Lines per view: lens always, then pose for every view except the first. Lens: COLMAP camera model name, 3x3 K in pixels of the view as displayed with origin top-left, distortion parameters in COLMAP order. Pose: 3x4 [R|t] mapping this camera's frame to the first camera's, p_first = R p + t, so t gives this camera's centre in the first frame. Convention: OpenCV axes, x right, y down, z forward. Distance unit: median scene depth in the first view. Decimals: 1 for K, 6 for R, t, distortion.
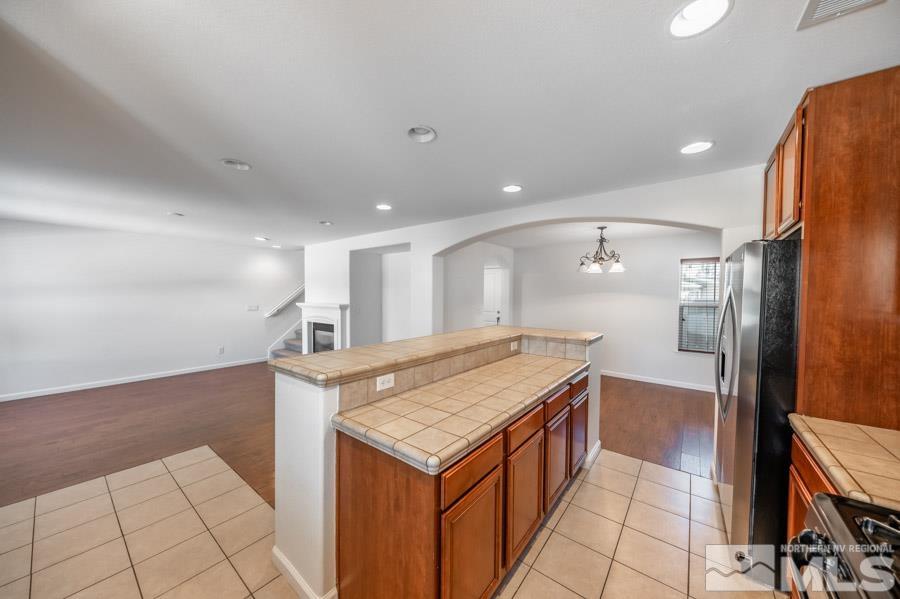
lens RADIAL K [[311.7, 0, 450.8], [0, 311.7, 303.5], [0, 0, 1]] dist [0.011521, -0.000068]
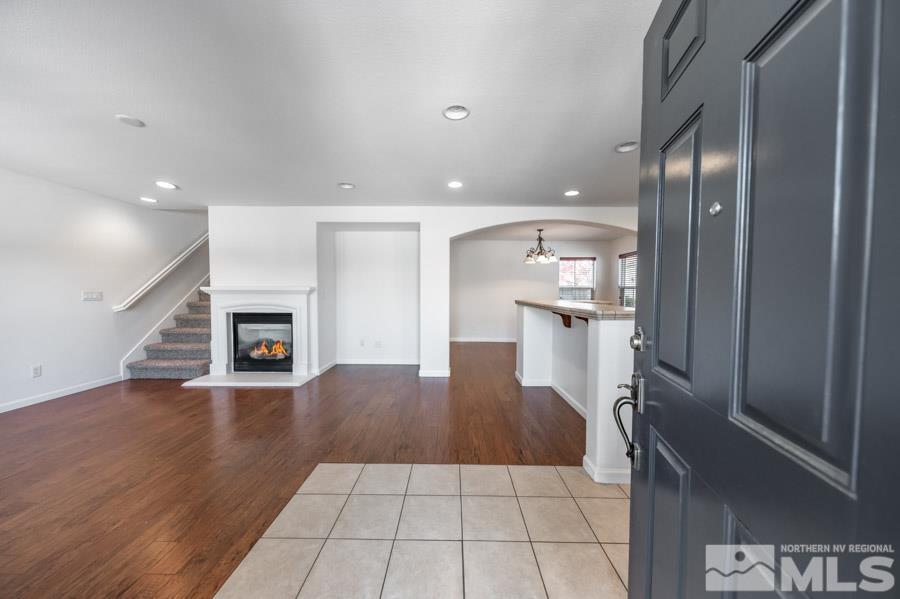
lens RADIAL K [[311.7, 0, 449.0], [0, 311.7, 297.2], [0, 0, 1]] dist [0.011521, -0.000068]
pose [[0.801808, -0.017180, 0.597335, -0.536265], [0.017023, 0.999838, 0.005907, 0.029734], [-0.597339, 0.005433, 0.801970, 0.119203]]
